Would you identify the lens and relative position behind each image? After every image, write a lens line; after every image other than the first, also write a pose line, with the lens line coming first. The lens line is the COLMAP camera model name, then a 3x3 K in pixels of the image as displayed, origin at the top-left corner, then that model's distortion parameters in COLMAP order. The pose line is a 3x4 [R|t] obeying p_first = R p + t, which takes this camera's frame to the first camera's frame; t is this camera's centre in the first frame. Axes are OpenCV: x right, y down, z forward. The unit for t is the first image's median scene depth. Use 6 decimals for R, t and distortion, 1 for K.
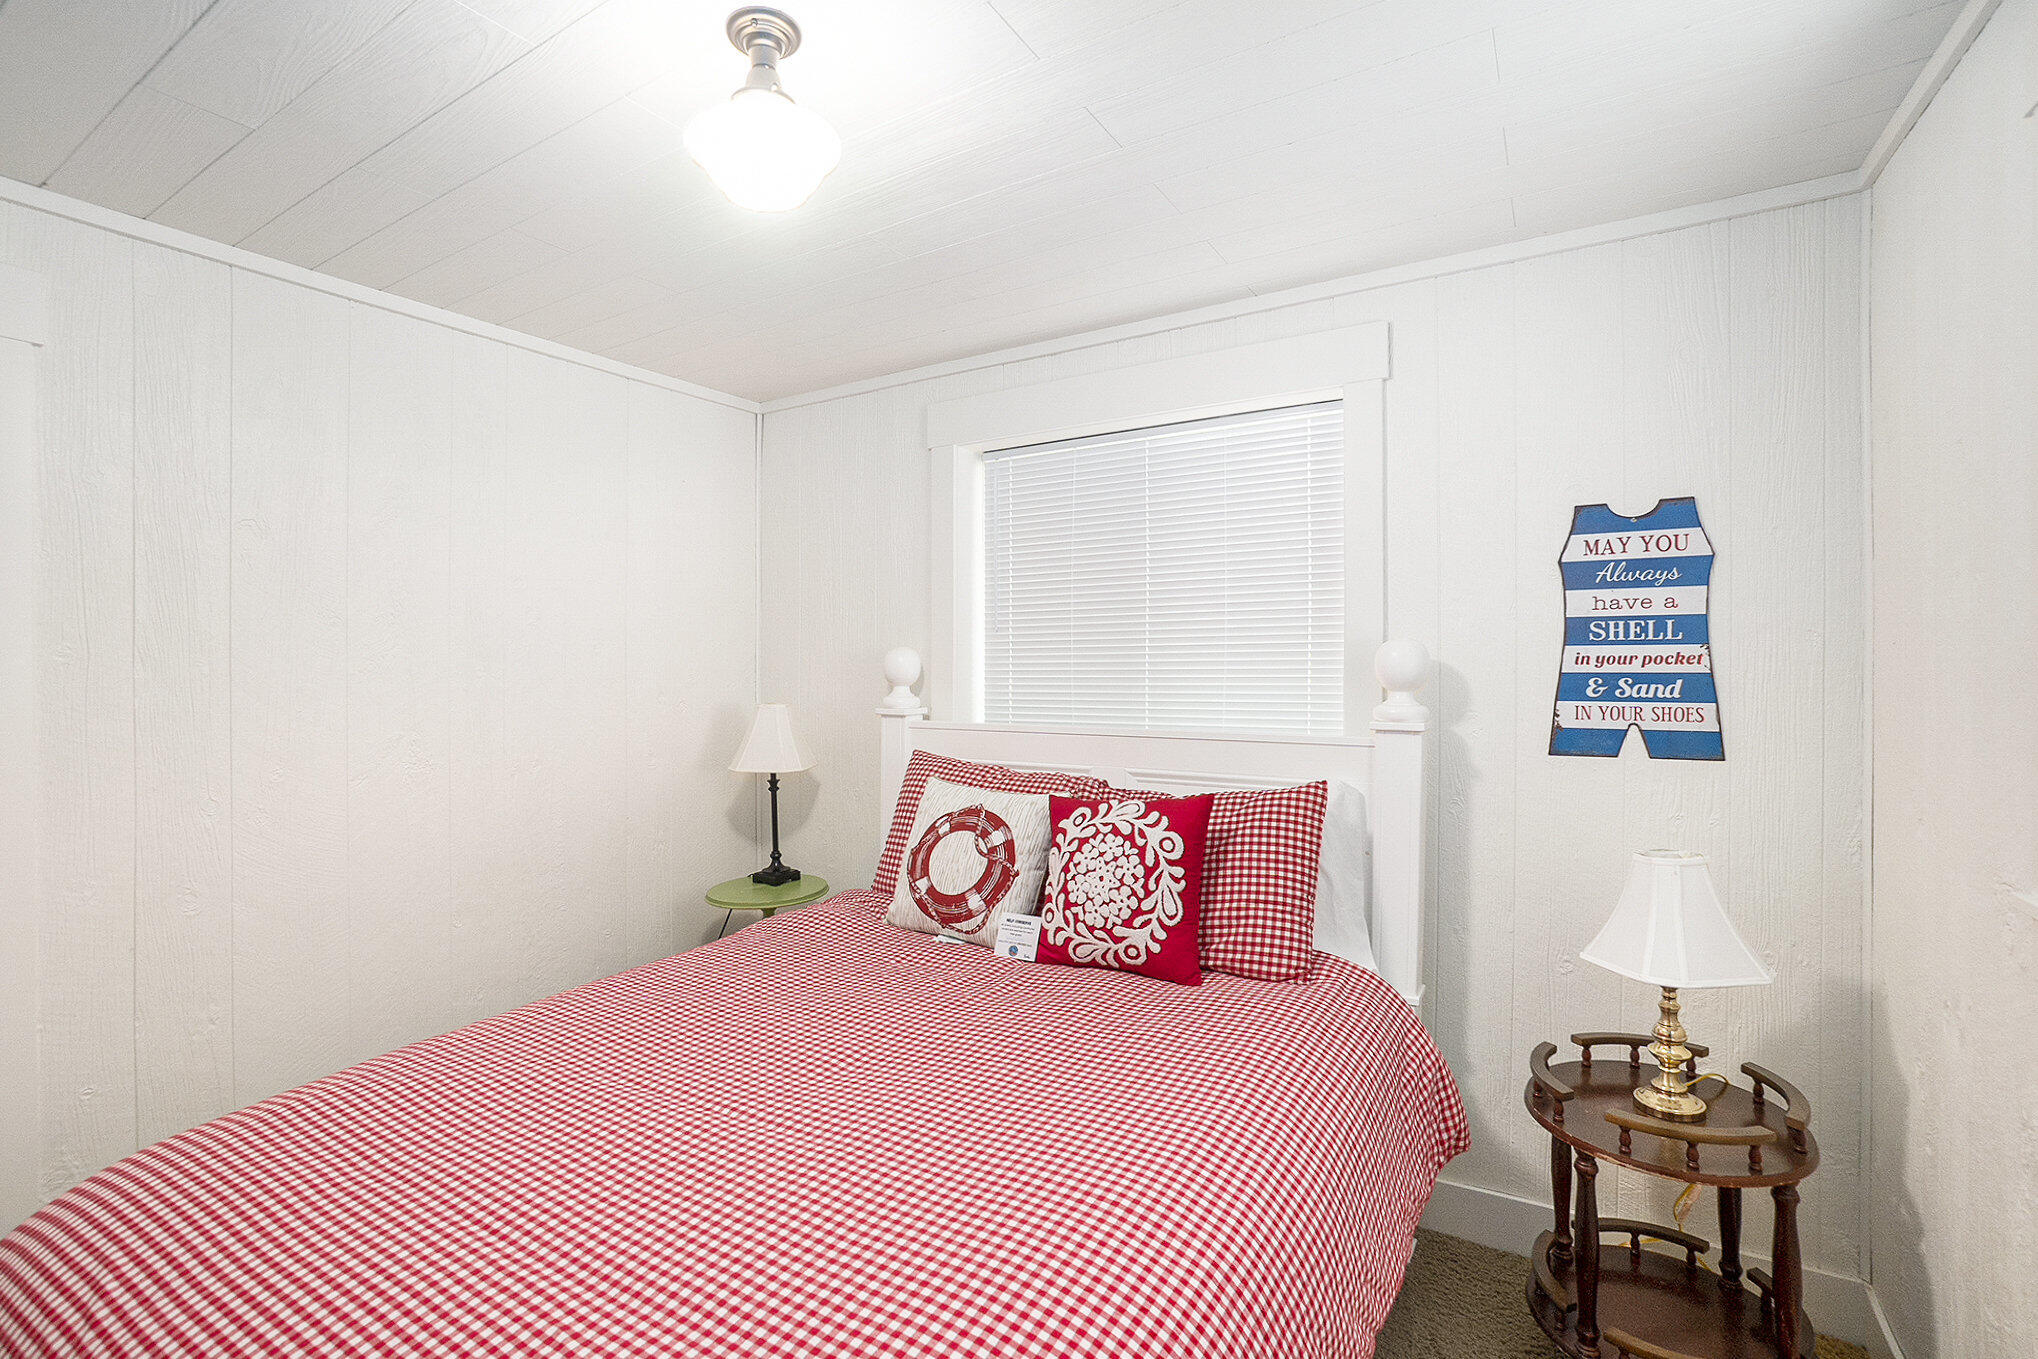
lens RADIAL K [[925.7, 0, 1018.4], [0, 925.7, 676.4], [0, 0, 1]] dist [-0.029196, 0.003217]
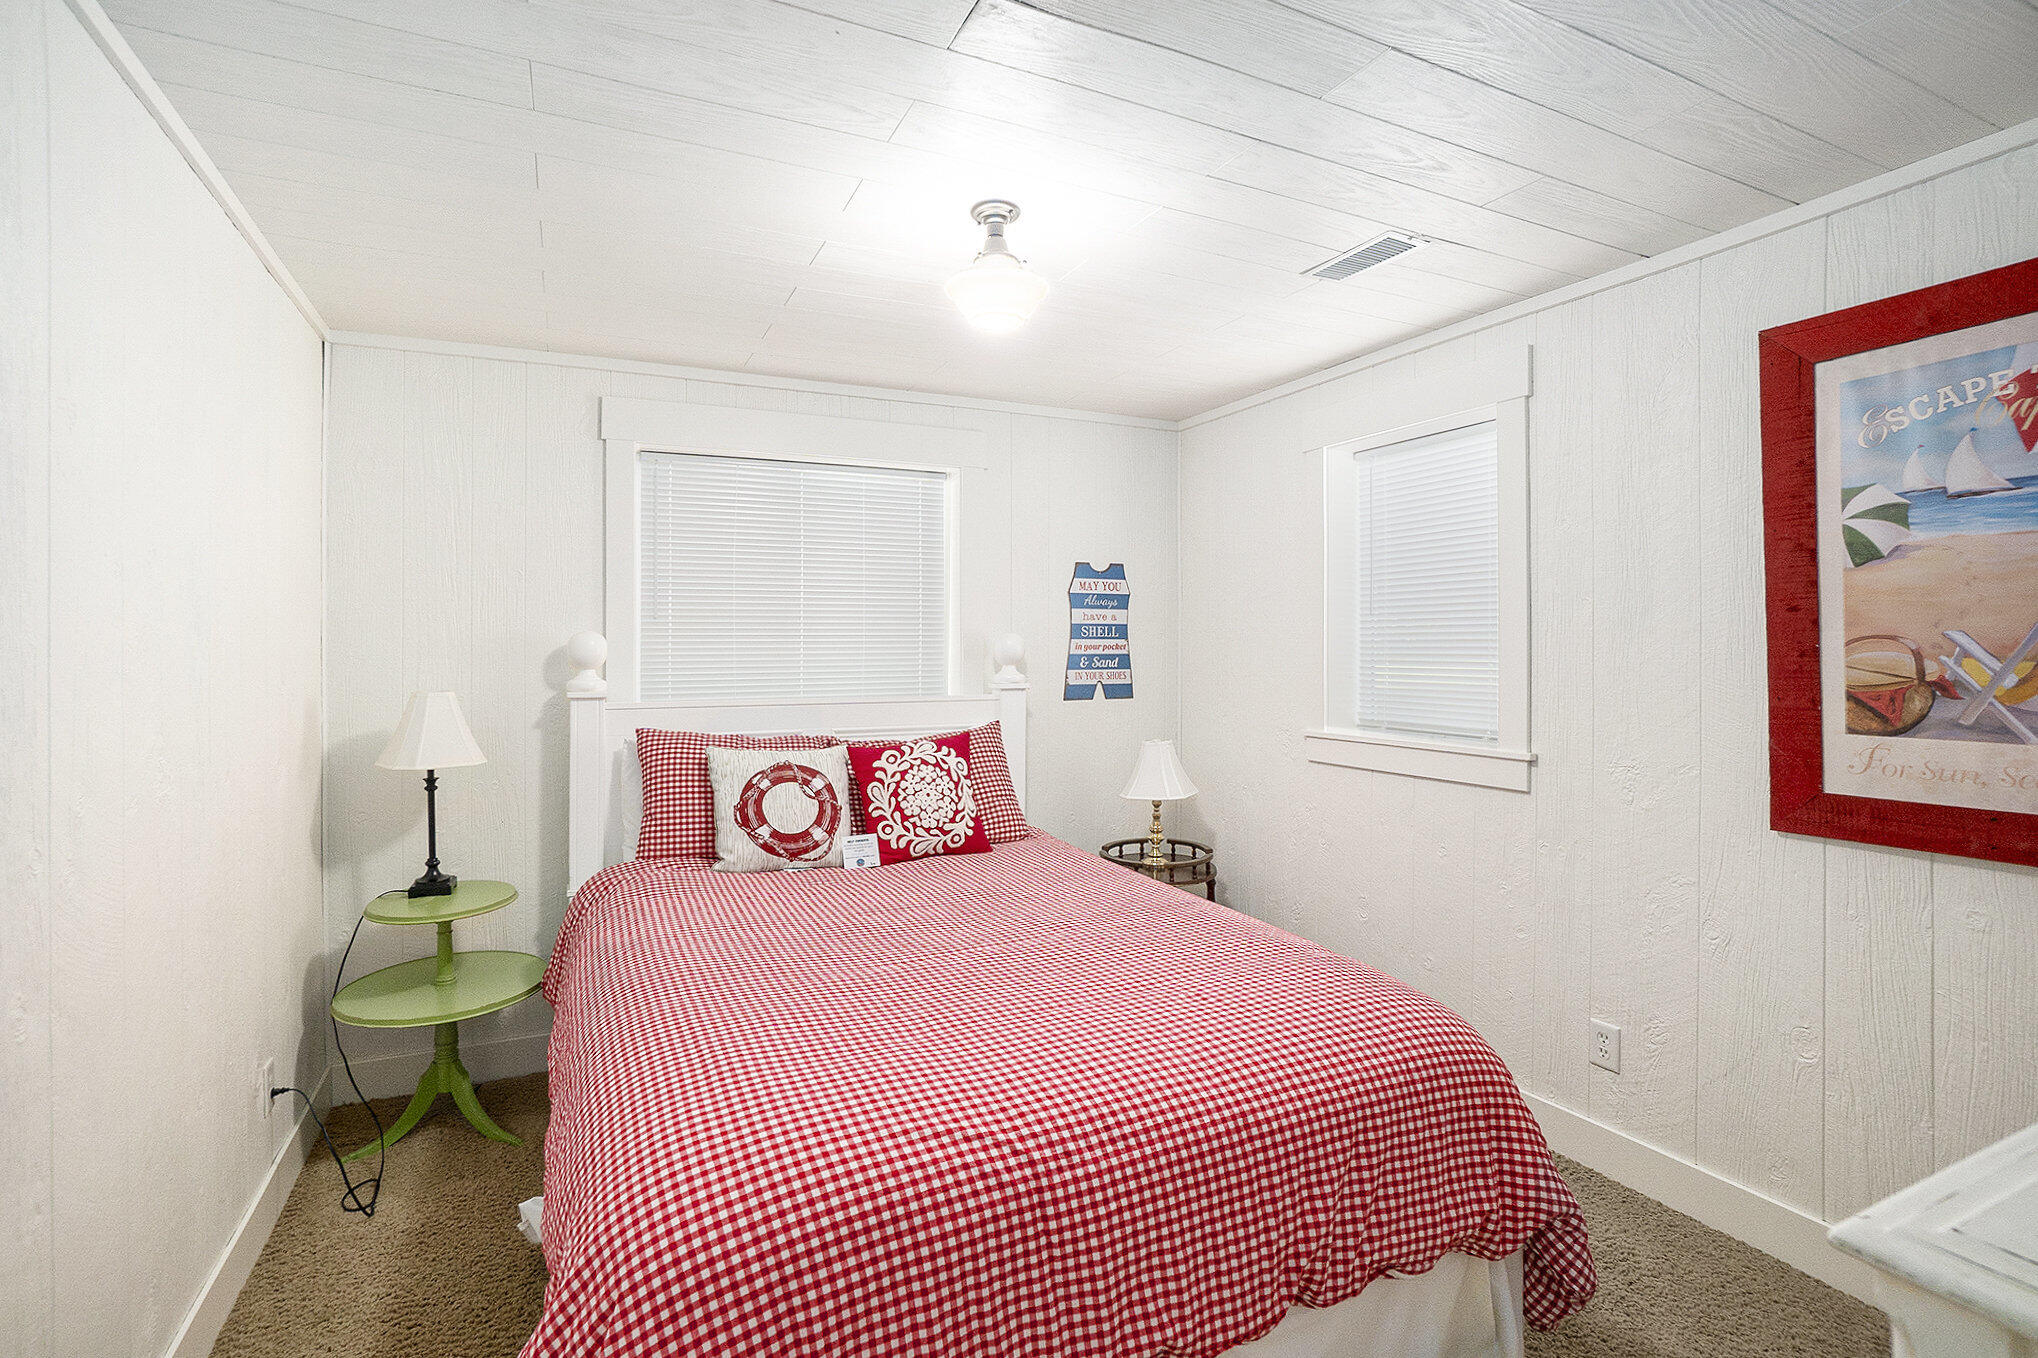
lens RADIAL K [[925.7, 0, 1008.7], [0, 925.7, 664.7], [0, 0, 1]] dist [-0.029196, 0.003217]
pose [[0.570651, -0.005863, 0.821172, -0.988097], [0.013174, 0.999911, -0.002016, 0.018961], [-0.821087, 0.011969, 0.570677, 0.065186]]
